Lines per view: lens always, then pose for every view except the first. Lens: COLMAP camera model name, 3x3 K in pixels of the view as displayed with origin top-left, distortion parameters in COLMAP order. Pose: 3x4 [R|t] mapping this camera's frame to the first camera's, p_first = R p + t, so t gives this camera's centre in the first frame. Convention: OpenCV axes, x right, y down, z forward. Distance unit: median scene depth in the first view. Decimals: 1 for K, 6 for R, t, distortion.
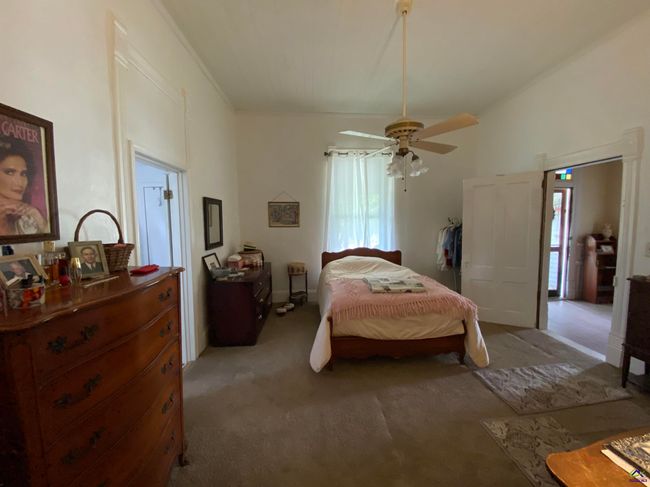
lens RADIAL K [[263.9, 0, 322.4], [0, 263.9, 241.7], [0, 0, 1]] dist [0.008355, -0.014851]
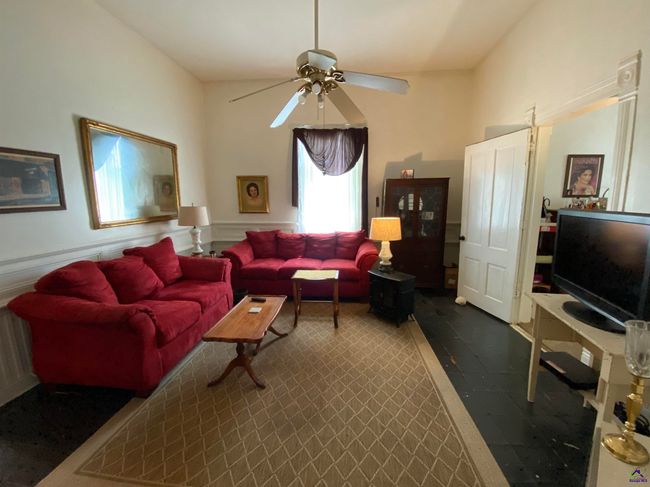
lens RADIAL K [[263.9, 0, 324.0], [0, 263.9, 241.0], [0, 0, 1]] dist [0.008355, -0.014851]
pose [[-0.160947, 0.154634, -0.974774, 2.488409], [-0.069553, 0.983417, 0.167489, 0.207328], [0.984509, 0.094756, -0.147523, -1.571243]]
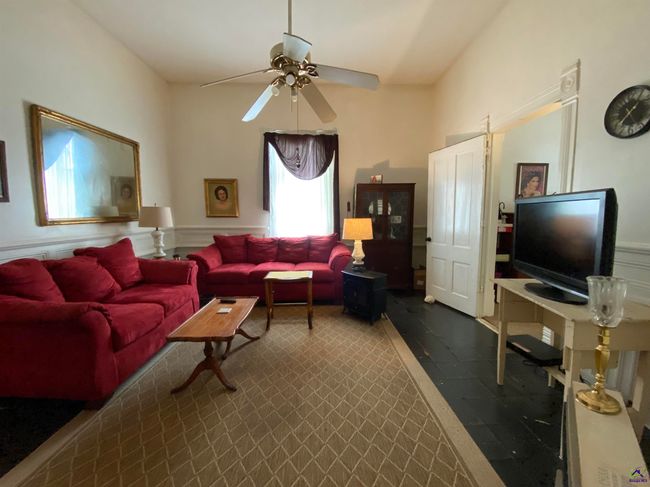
lens RADIAL K [[263.9, 0, 323.9], [0, 263.9, 241.3], [0, 0, 1]] dist [0.008355, -0.014851]
pose [[-0.047428, 0.102811, -0.993570, 2.492911], [-0.075340, 0.991487, 0.106192, 0.359807], [0.996029, 0.079892, -0.039279, -1.592110]]
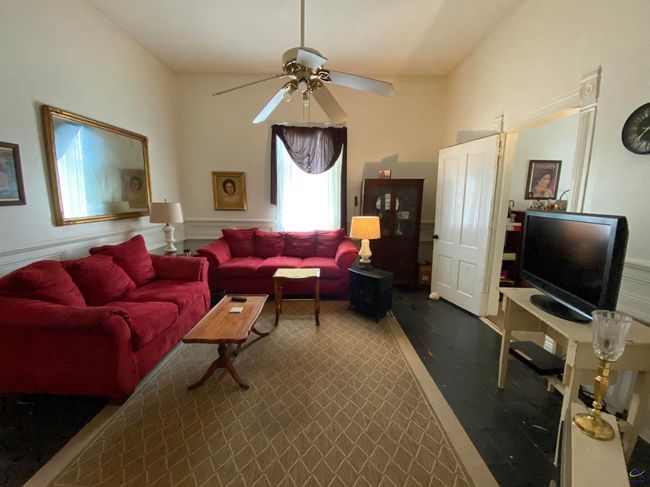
lens RADIAL K [[263.9, 0, 323.9], [0, 263.9, 241.2], [0, 0, 1]] dist [0.008355, -0.014851]
pose [[-0.065413, 0.161056, -0.984775, 2.506851], [-0.087121, 0.982198, 0.166422, 0.213278], [0.994048, 0.096681, -0.050217, -1.640715]]
